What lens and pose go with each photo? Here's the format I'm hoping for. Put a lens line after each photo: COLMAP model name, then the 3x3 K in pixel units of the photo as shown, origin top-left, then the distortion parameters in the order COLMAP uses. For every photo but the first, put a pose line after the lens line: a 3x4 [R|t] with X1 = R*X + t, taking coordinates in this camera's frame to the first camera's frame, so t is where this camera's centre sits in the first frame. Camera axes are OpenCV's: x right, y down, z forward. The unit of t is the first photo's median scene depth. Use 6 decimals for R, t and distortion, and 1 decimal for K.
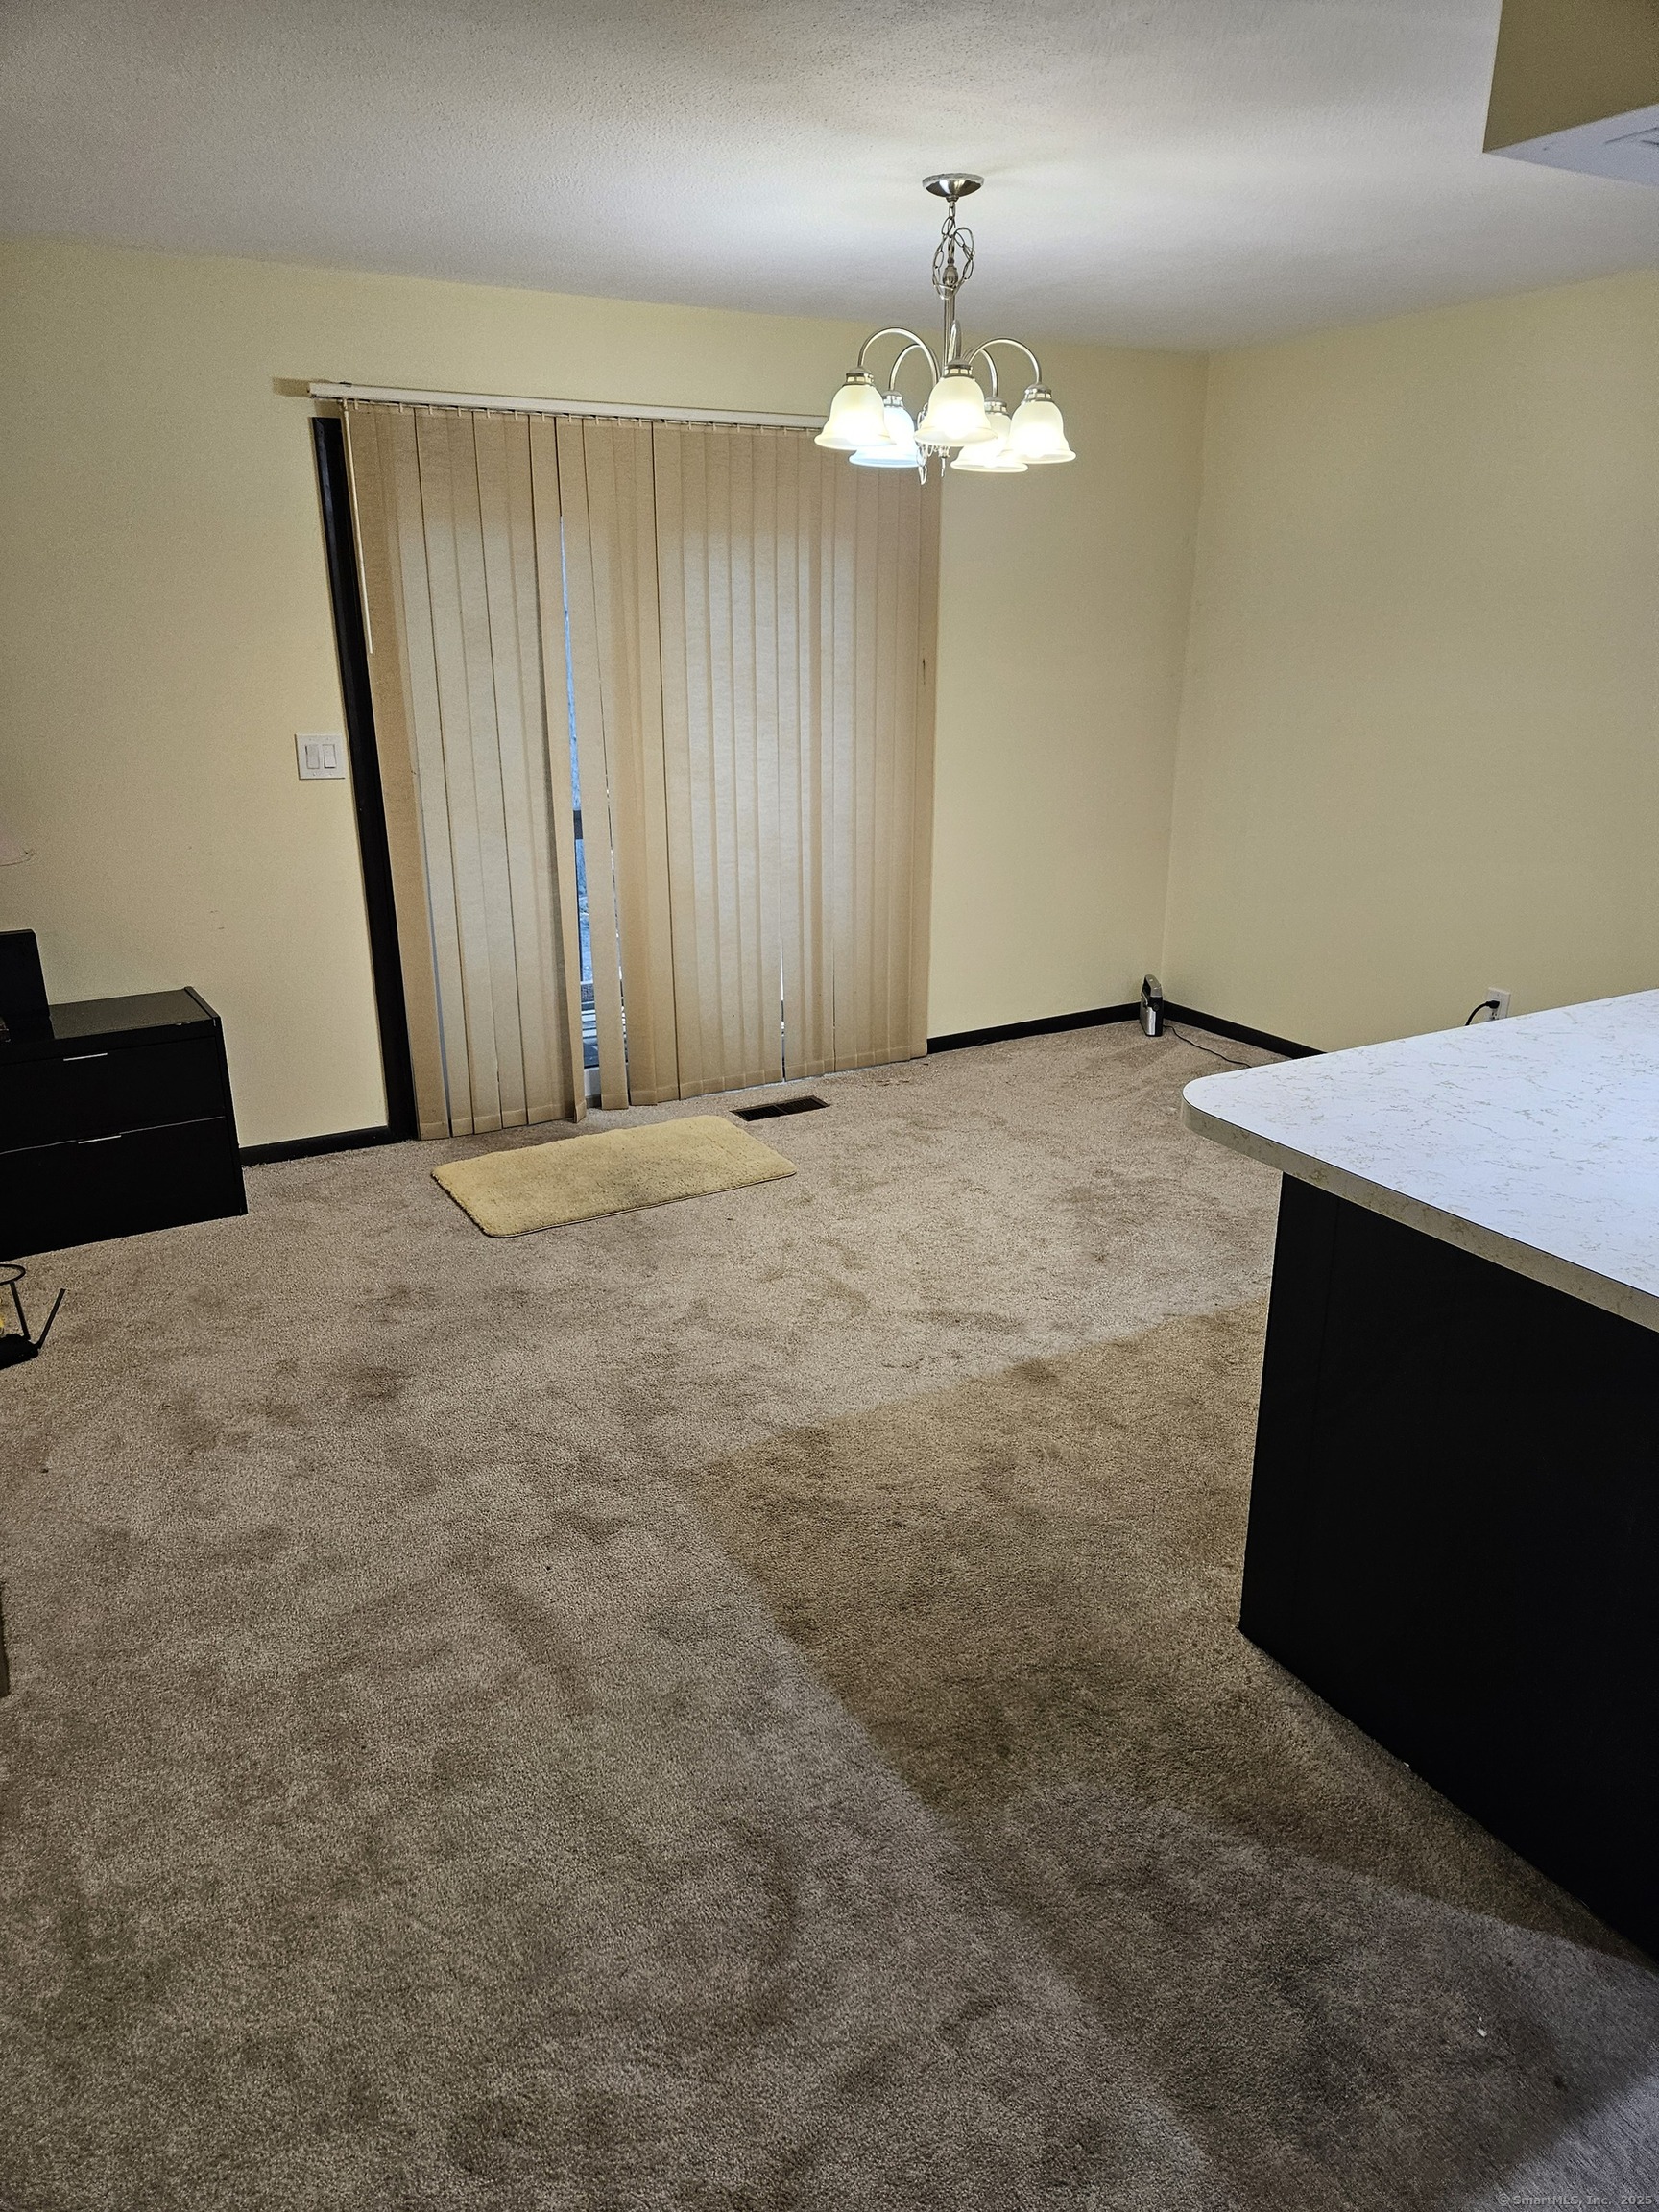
lens RADIAL K [[1491.7, 0, 824.3], [0, 1491.7, 1097.2], [0, 0, 1]] dist [0.041950, -0.023951]
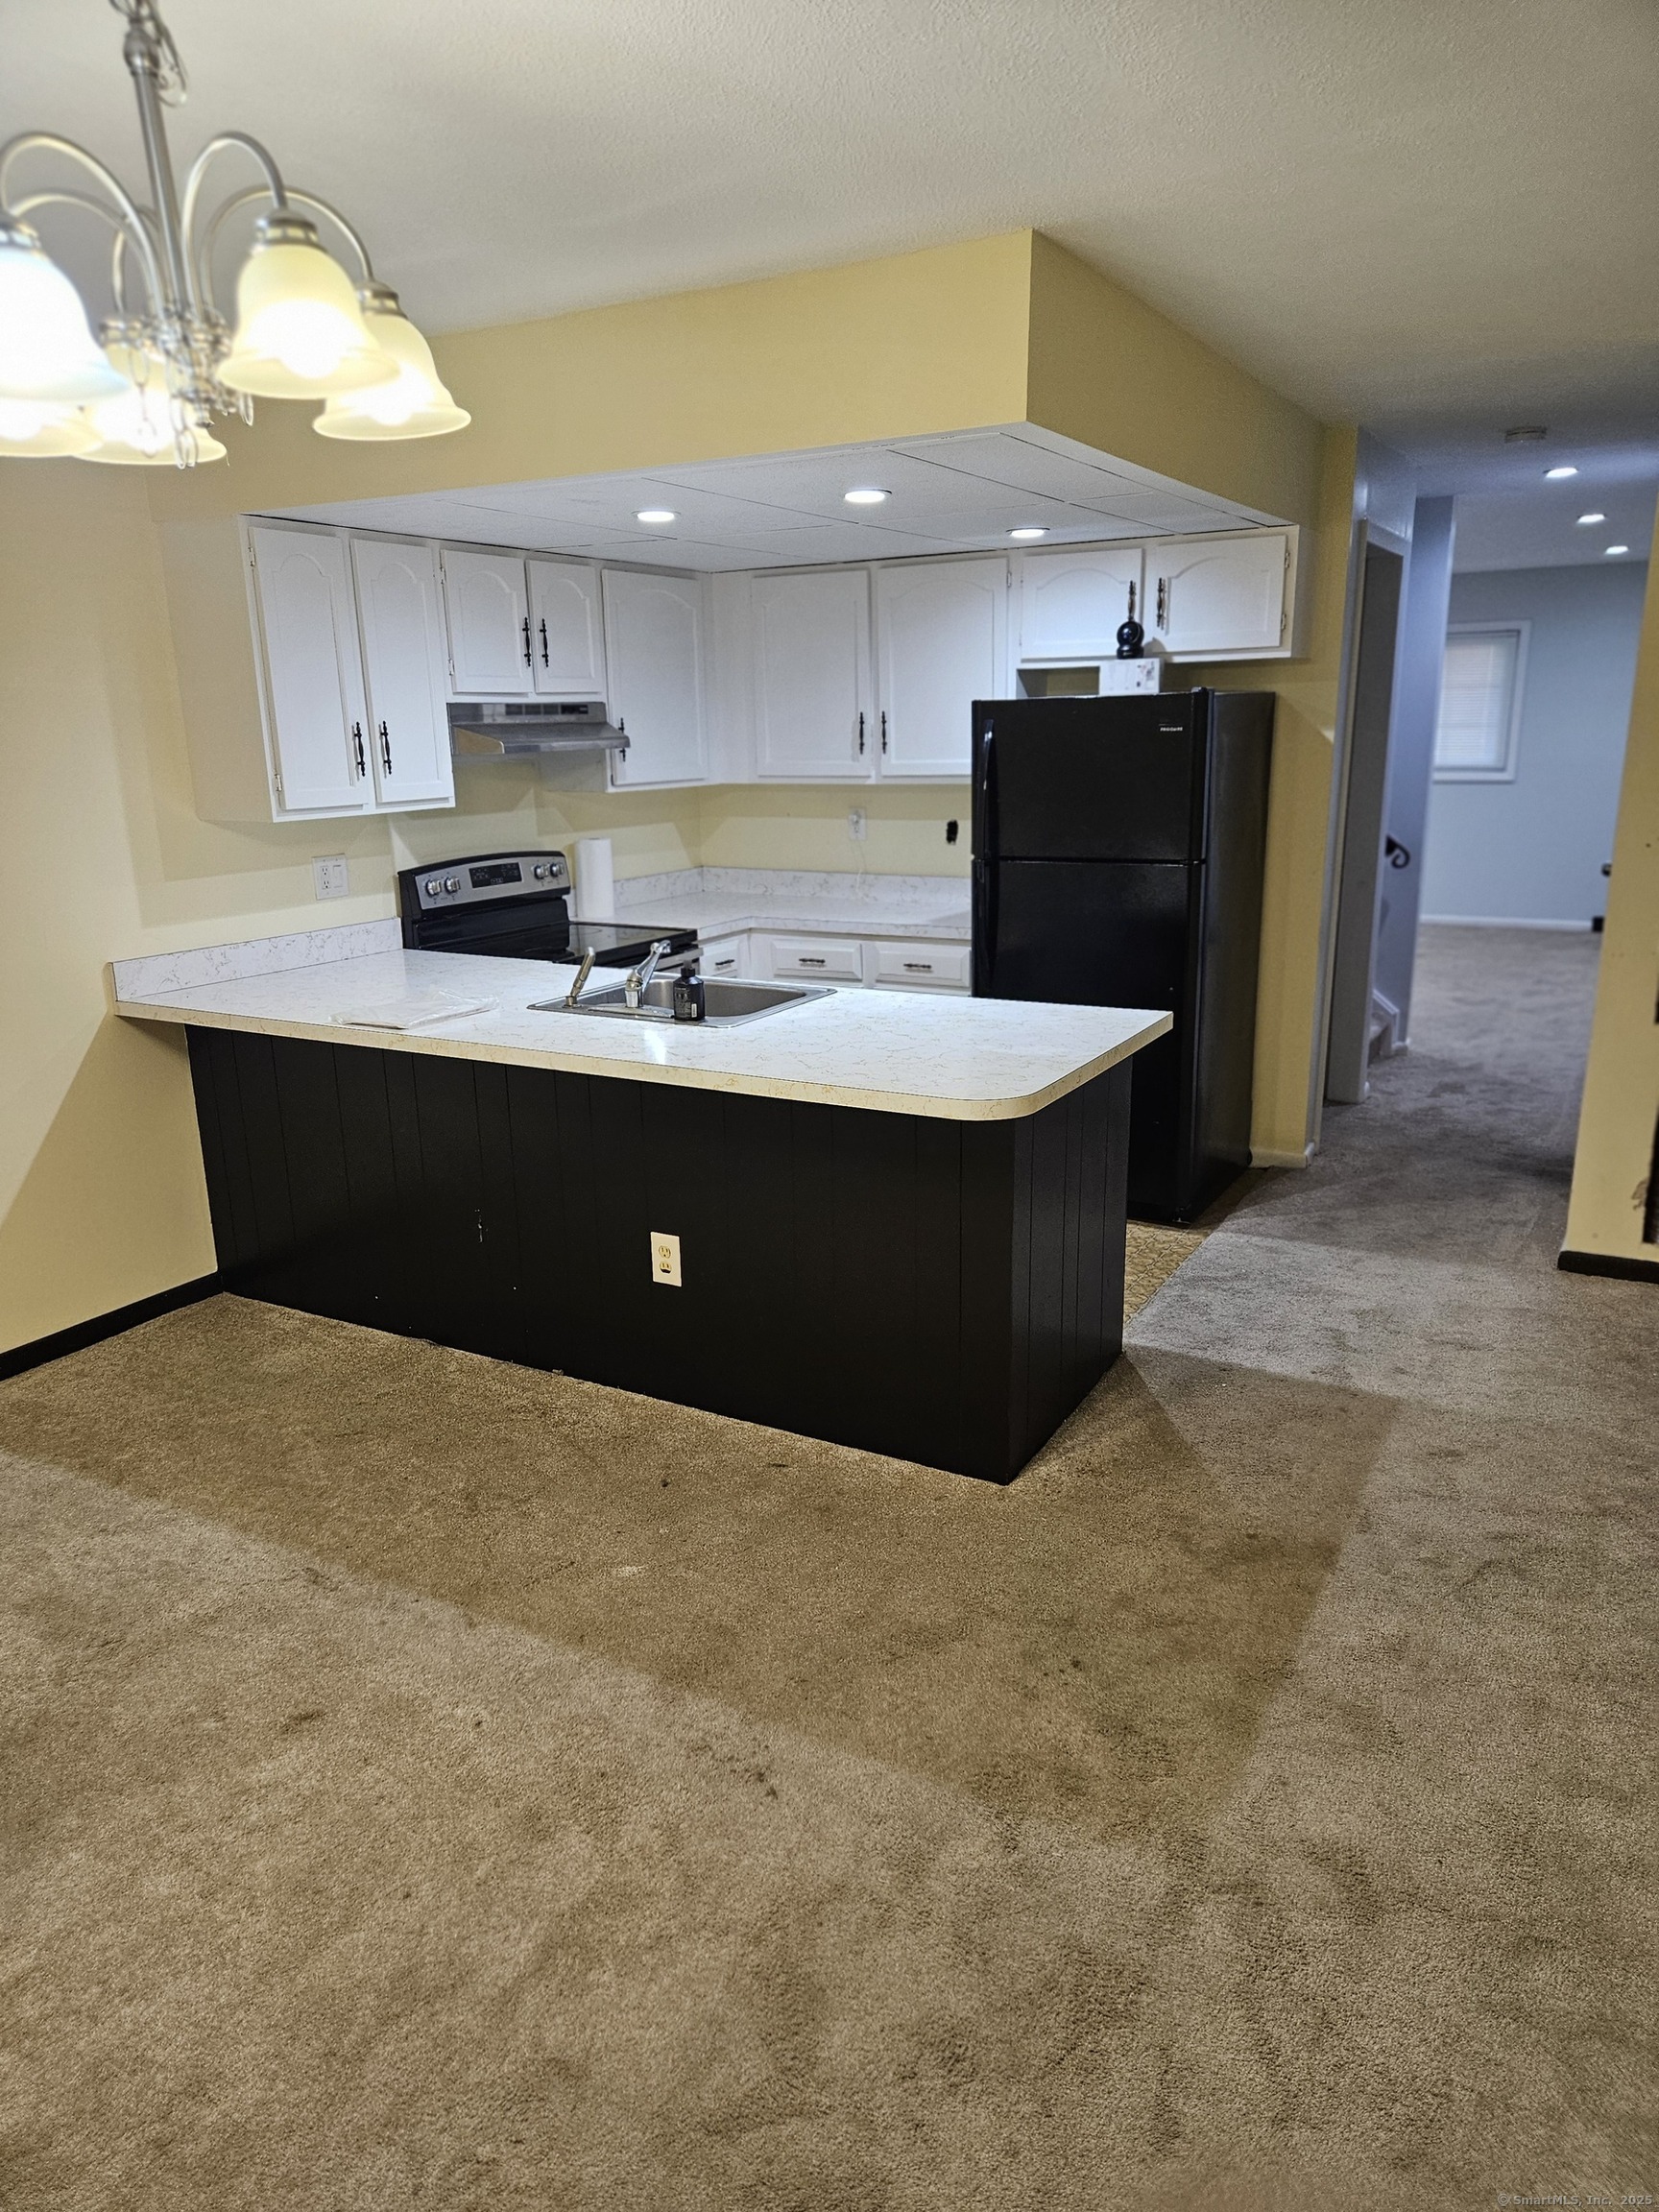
lens RADIAL K [[1477.6, 0, 829.5], [0, 1477.6, 1106.0], [0, 0, 1]] dist [0.043510, -0.003960]
pose [[-0.519799, -0.207777, 0.828636, -0.376311], [0.289385, 0.869801, 0.399629, -0.288486], [-0.803782, 0.447521, -0.391994, 0.881049]]
